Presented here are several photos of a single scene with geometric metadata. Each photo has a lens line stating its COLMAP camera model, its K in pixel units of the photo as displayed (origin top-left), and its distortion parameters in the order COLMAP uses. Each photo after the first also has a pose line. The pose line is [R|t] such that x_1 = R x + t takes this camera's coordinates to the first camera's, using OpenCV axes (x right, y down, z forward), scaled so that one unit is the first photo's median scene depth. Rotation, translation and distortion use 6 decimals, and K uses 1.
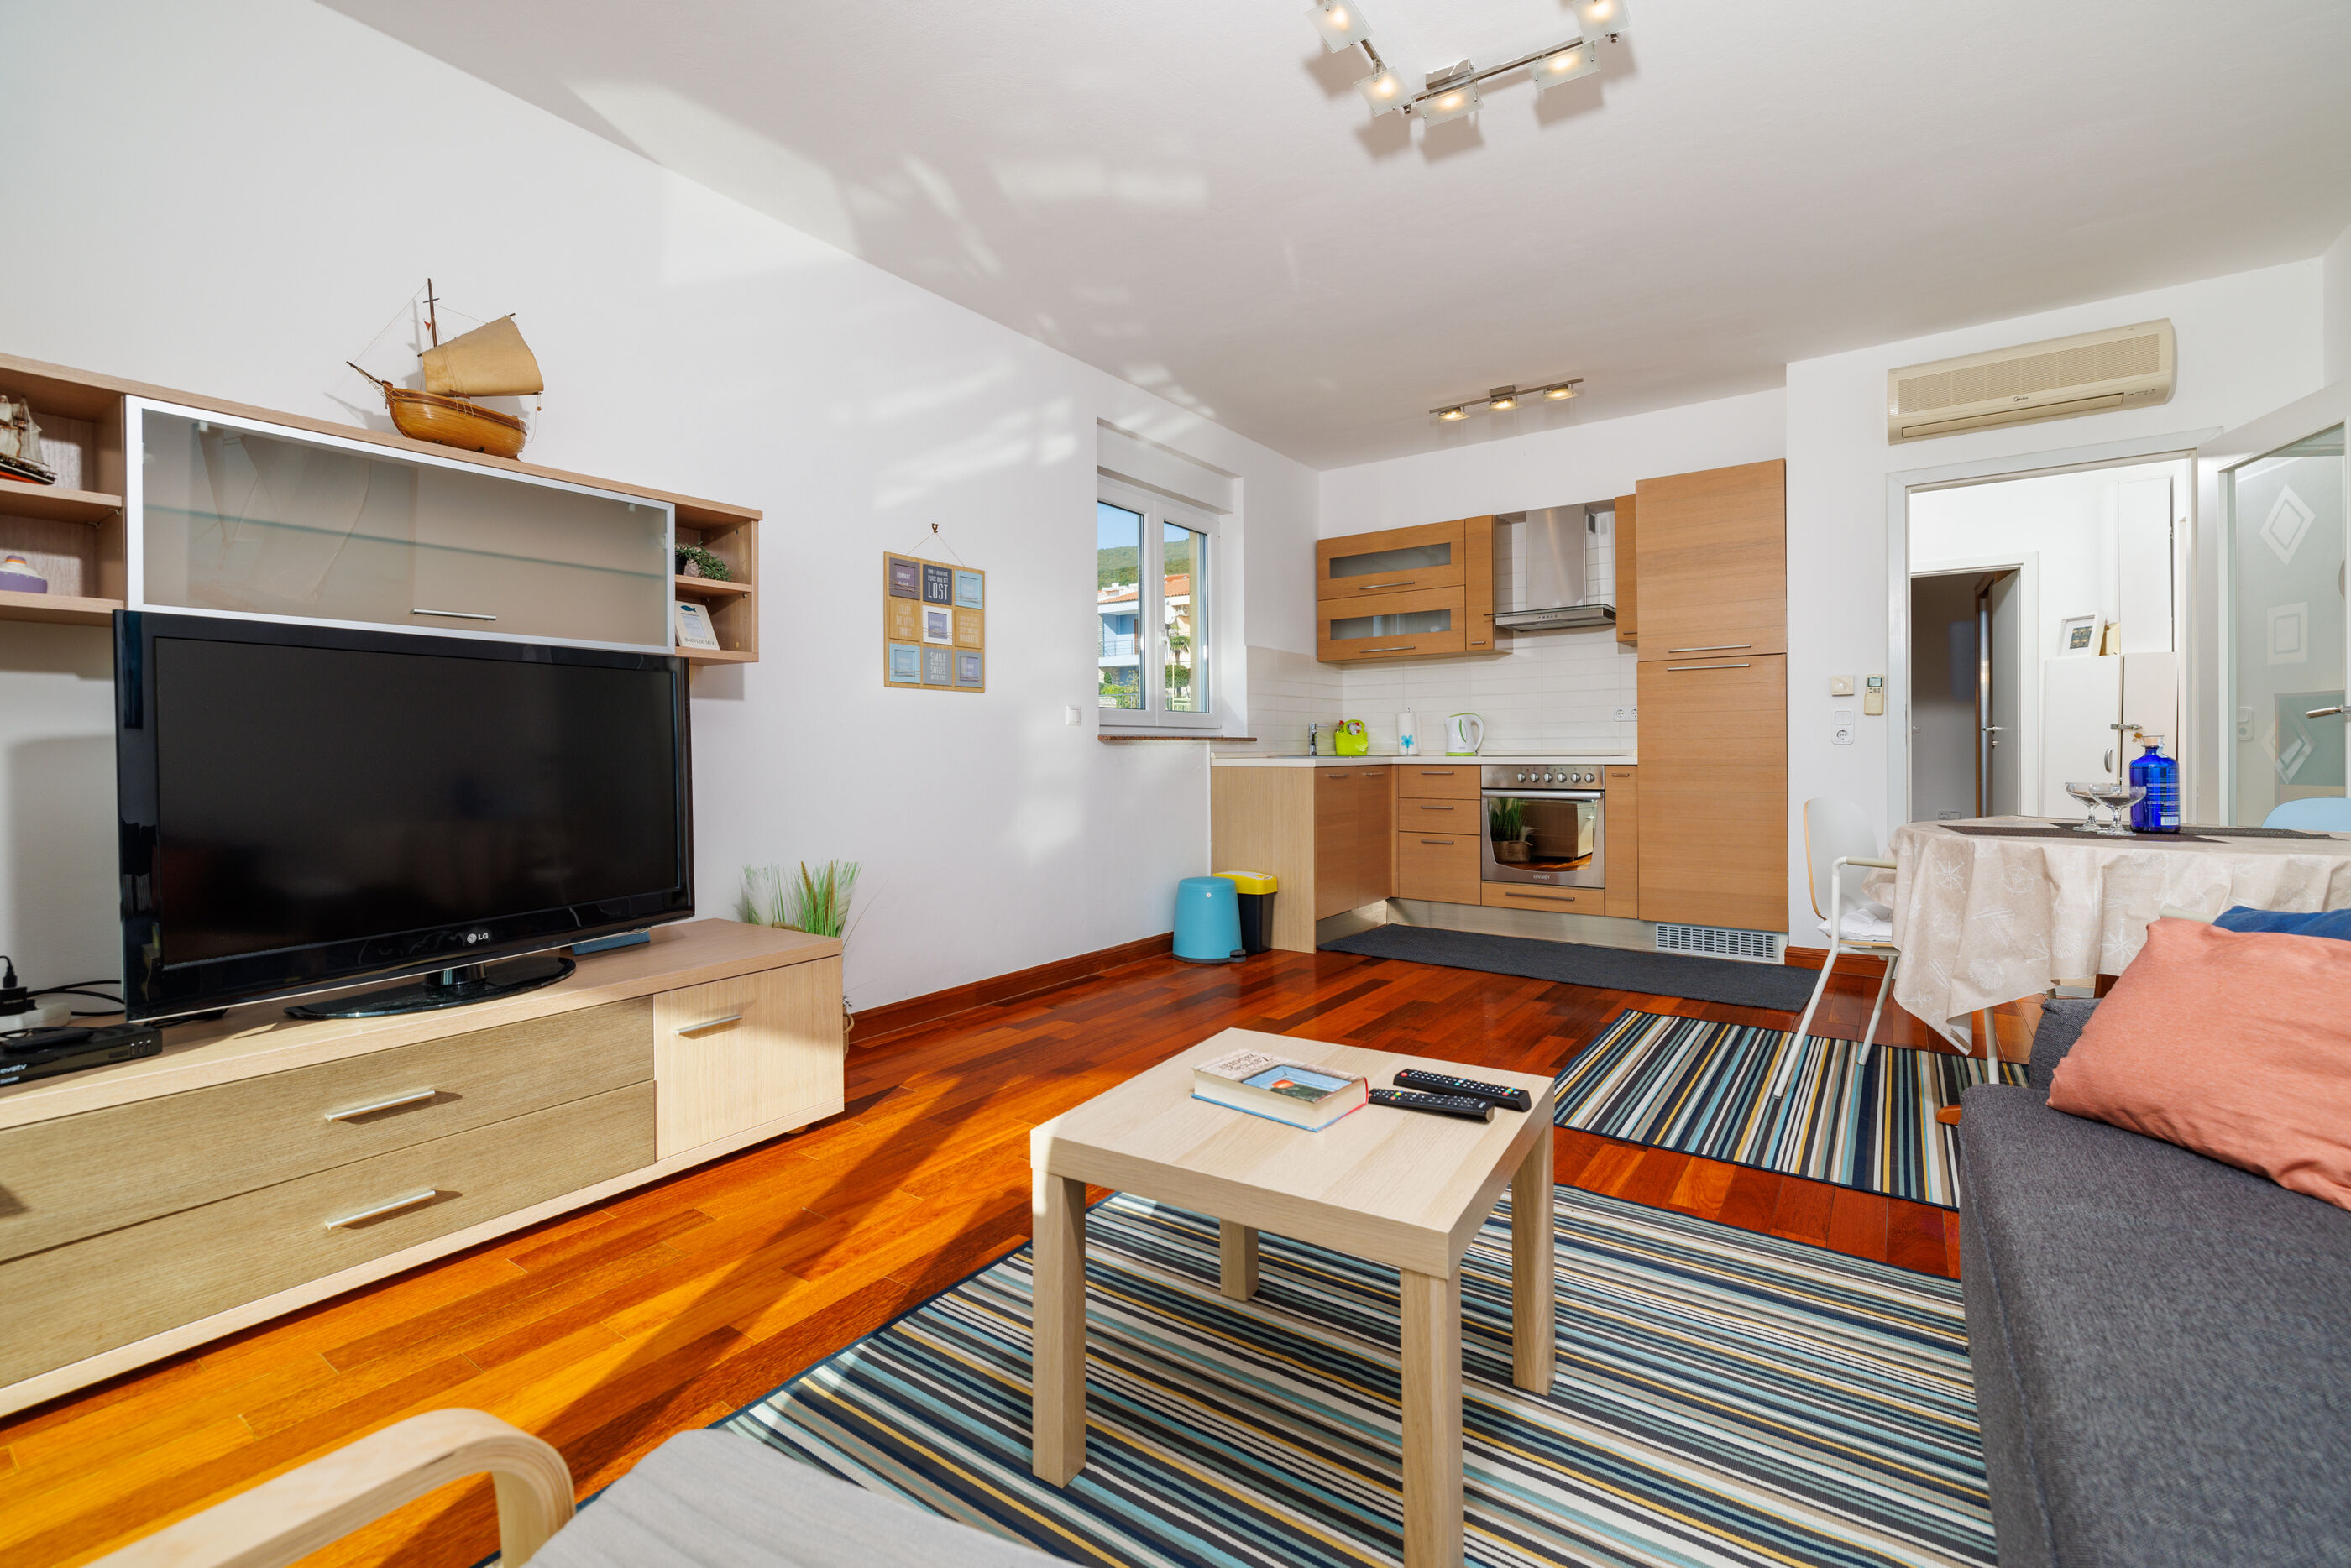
lens RADIAL K [[994.9, 0, 1191.0], [0, 994.9, 752.2], [0, 0, 1]] dist [0.002644, -0.000814]
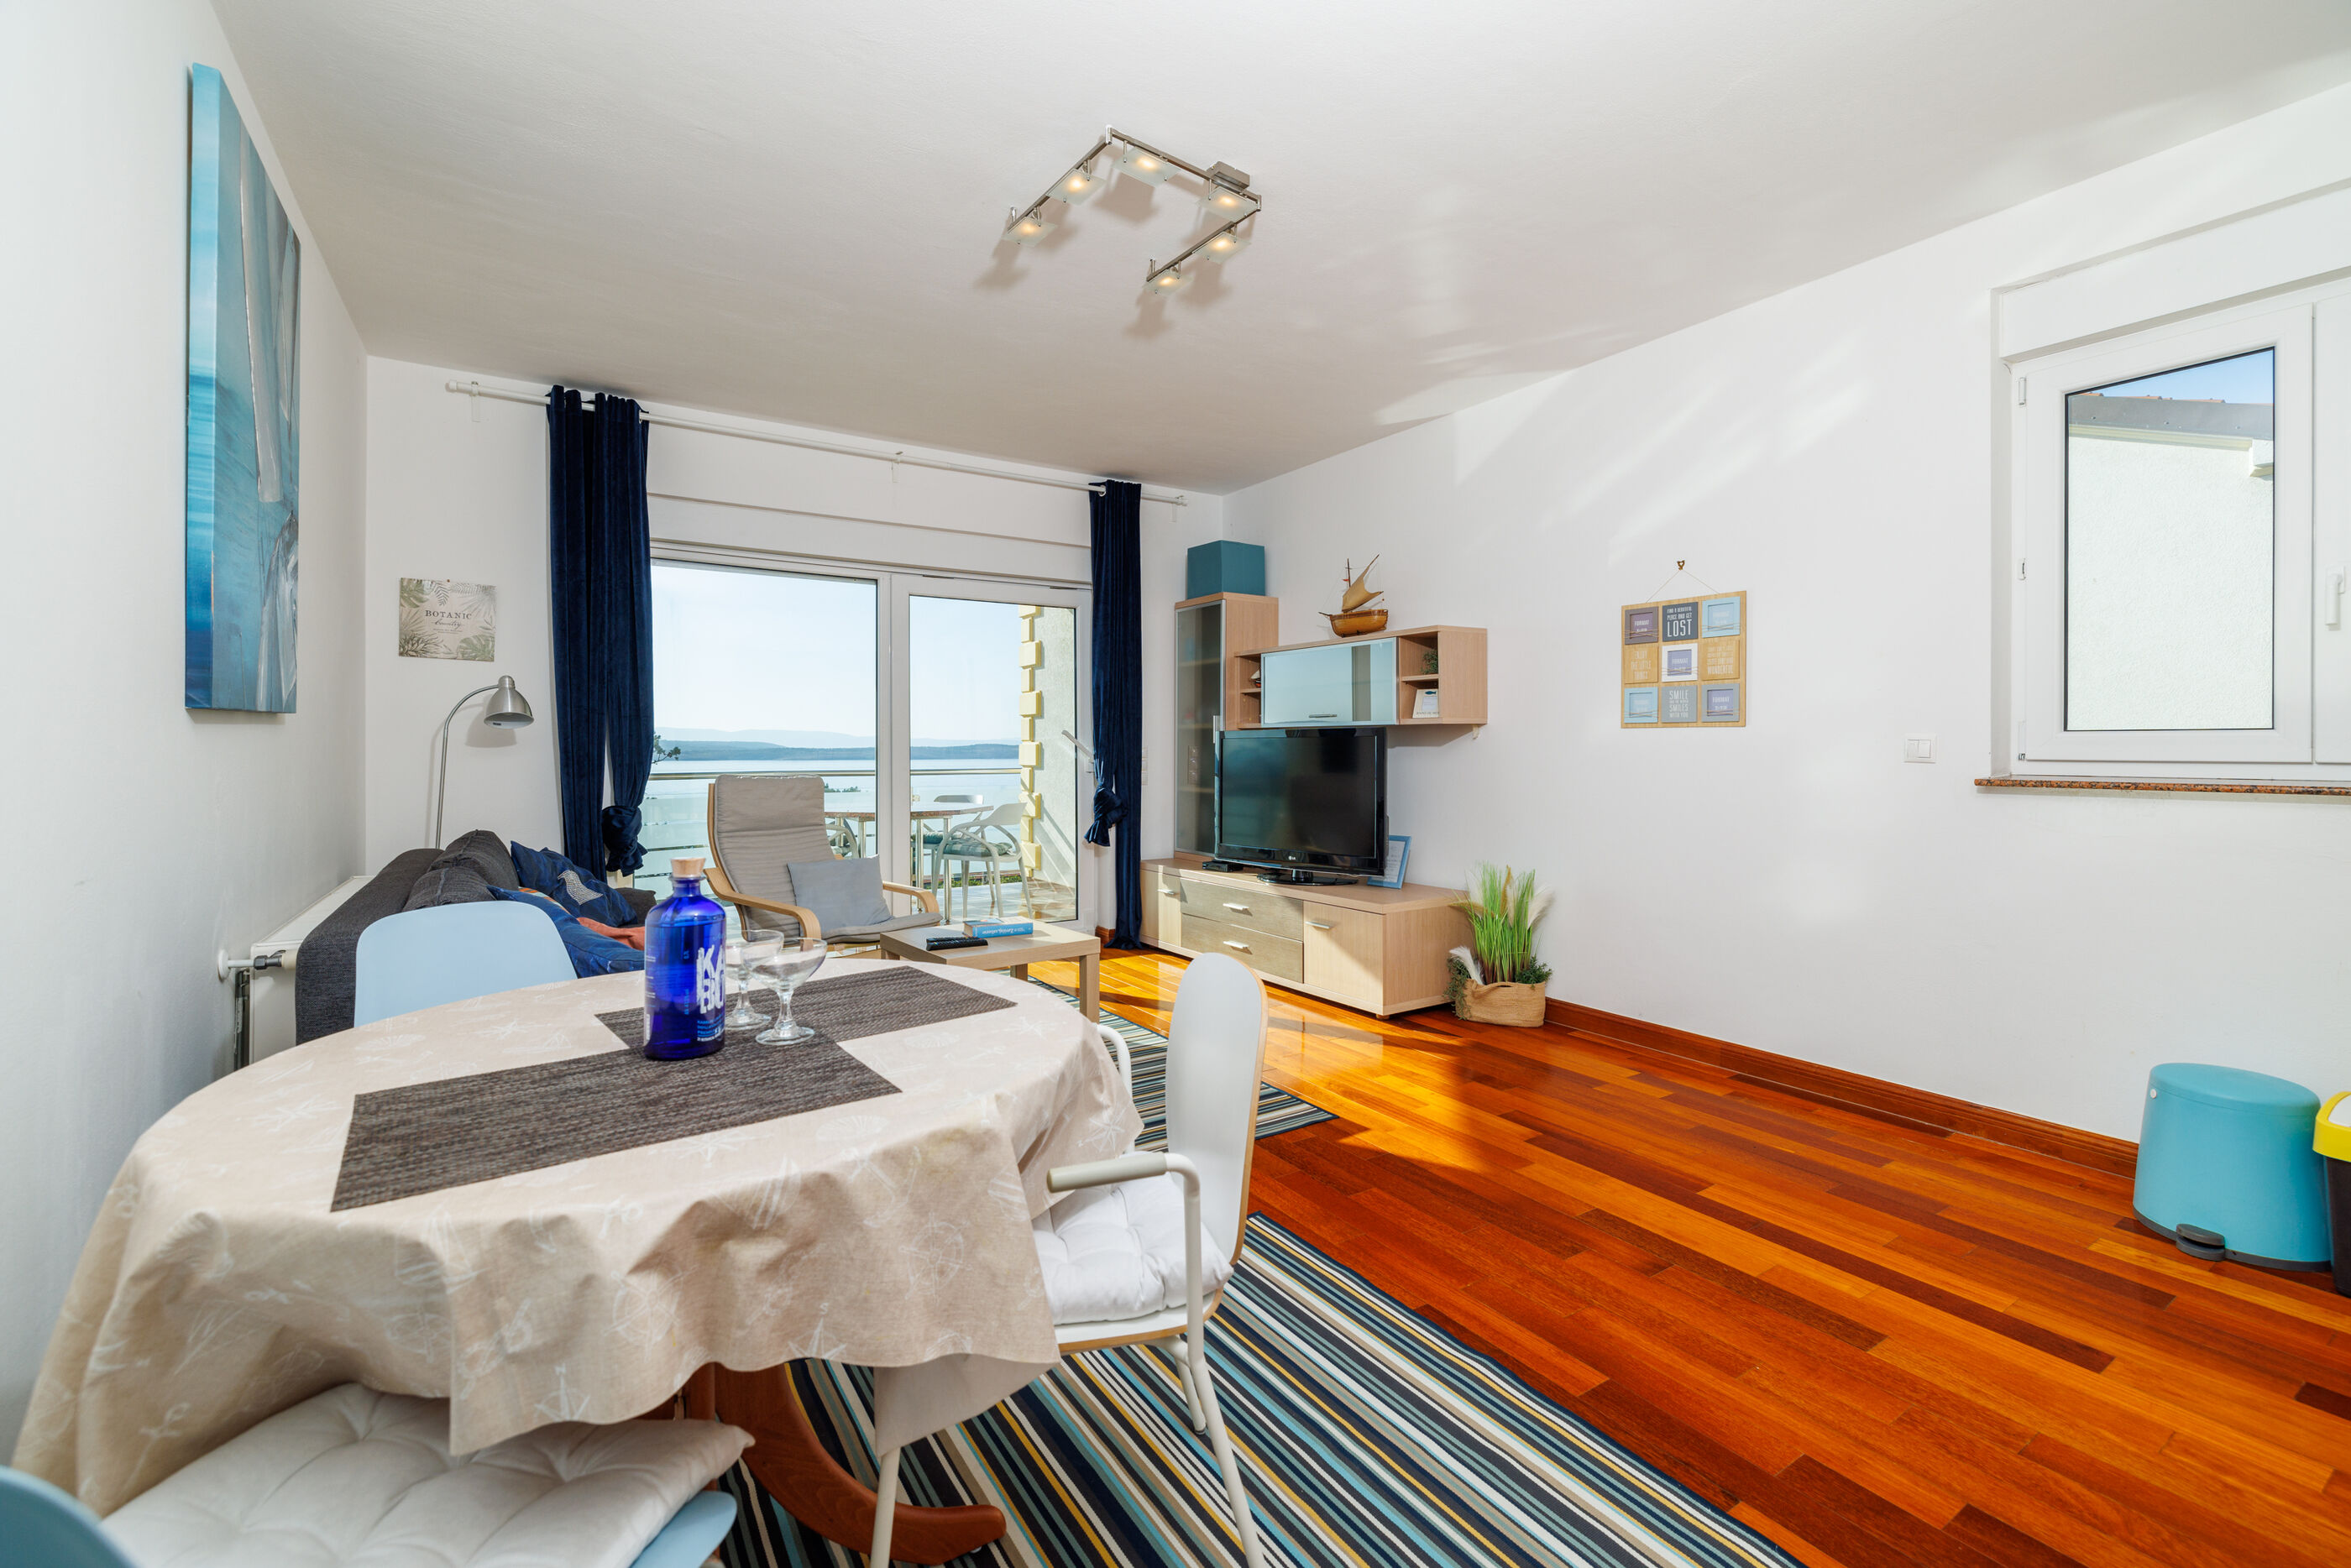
lens RADIAL K [[994.9, 0, 1185.1], [0, 994.9, 748.3], [0, 0, 1]] dist [0.002644, -0.000814]
pose [[-0.371749, 0.007725, -0.928301, 0.680428], [-0.003329, 0.999948, 0.009654, -0.039166], [0.928327, 0.006679, -0.371704, 0.722733]]
